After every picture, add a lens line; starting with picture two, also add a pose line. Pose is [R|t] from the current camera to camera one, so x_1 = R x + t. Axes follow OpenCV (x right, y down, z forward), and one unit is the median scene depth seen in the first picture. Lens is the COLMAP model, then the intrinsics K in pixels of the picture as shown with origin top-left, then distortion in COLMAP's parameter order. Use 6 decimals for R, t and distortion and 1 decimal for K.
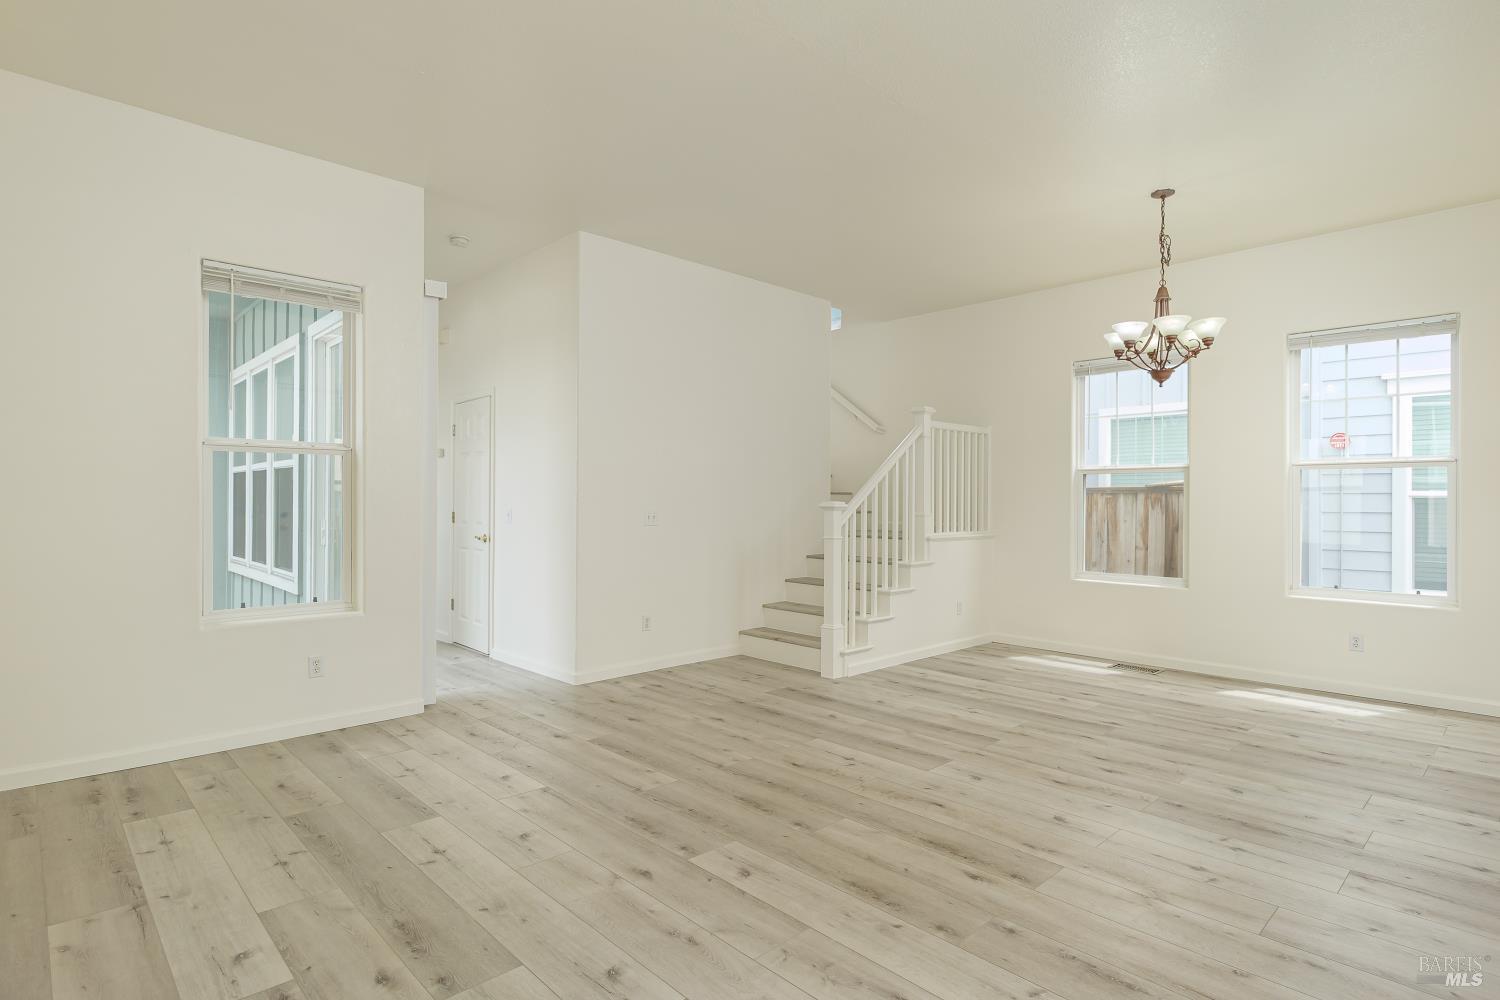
lens RADIAL K [[772.3, 0, 750.2], [0, 772.3, 513.5], [0, 0, 1]] dist [0.000658, 0.000150]
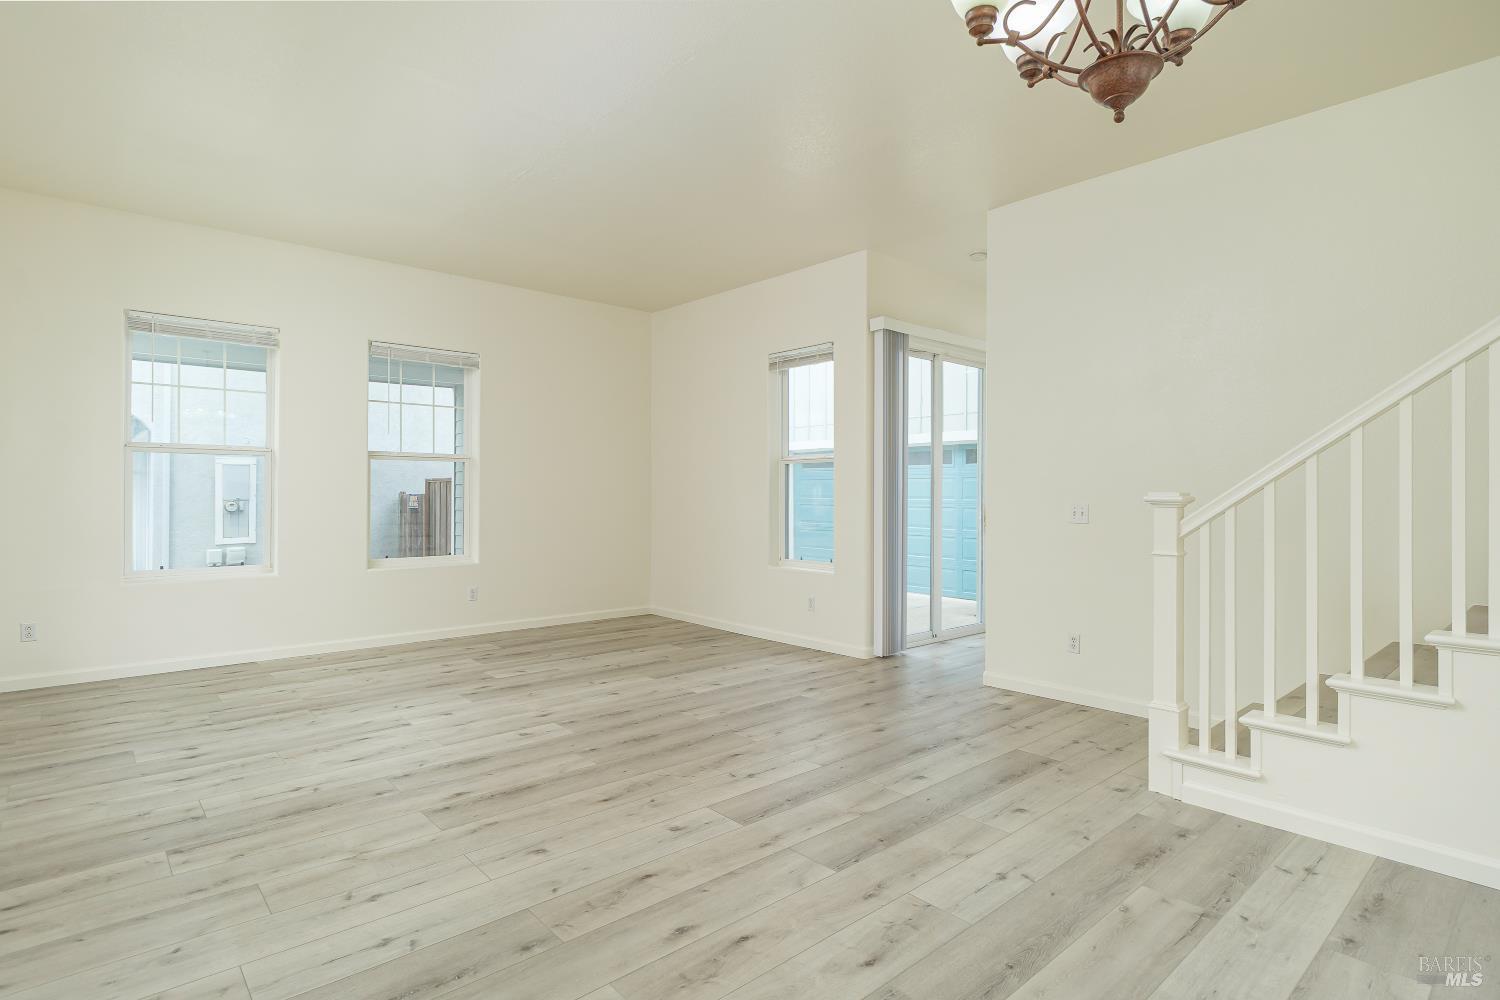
lens RADIAL K [[763.1, 0, 749.9], [0, 763.1, 497.0], [0, 0, 1]] dist [0.000234, -0.000198]
pose [[-0.033259, -0.001095, -0.999446, 1.110687], [-0.022228, 0.999753, -0.000356, -0.006044], [0.999200, 0.022204, -0.033275, 1.117505]]
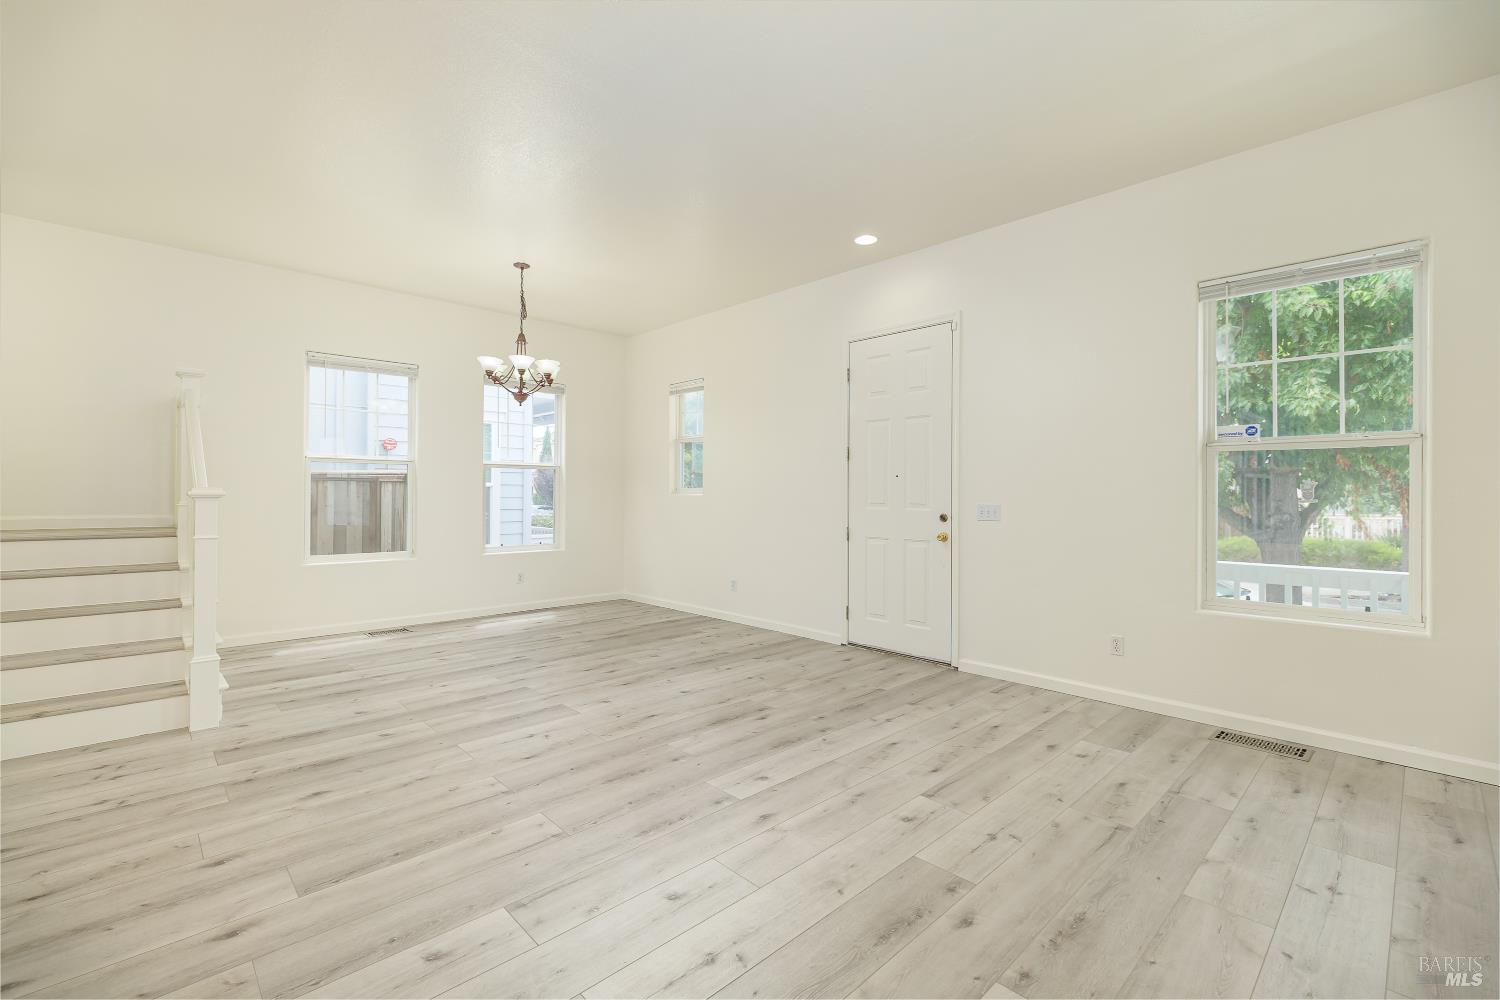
lens RADIAL K [[654.3, 0, 756.4], [0, 654.3, 499.7], [0, 0, 1]] dist [-0.001784, -0.000208]
pose [[-0.008830, -0.013413, 0.999871, -0.823770], [0.010857, 0.999850, 0.013508, -0.010447], [-0.999902, 0.010975, -0.008683, 0.766162]]
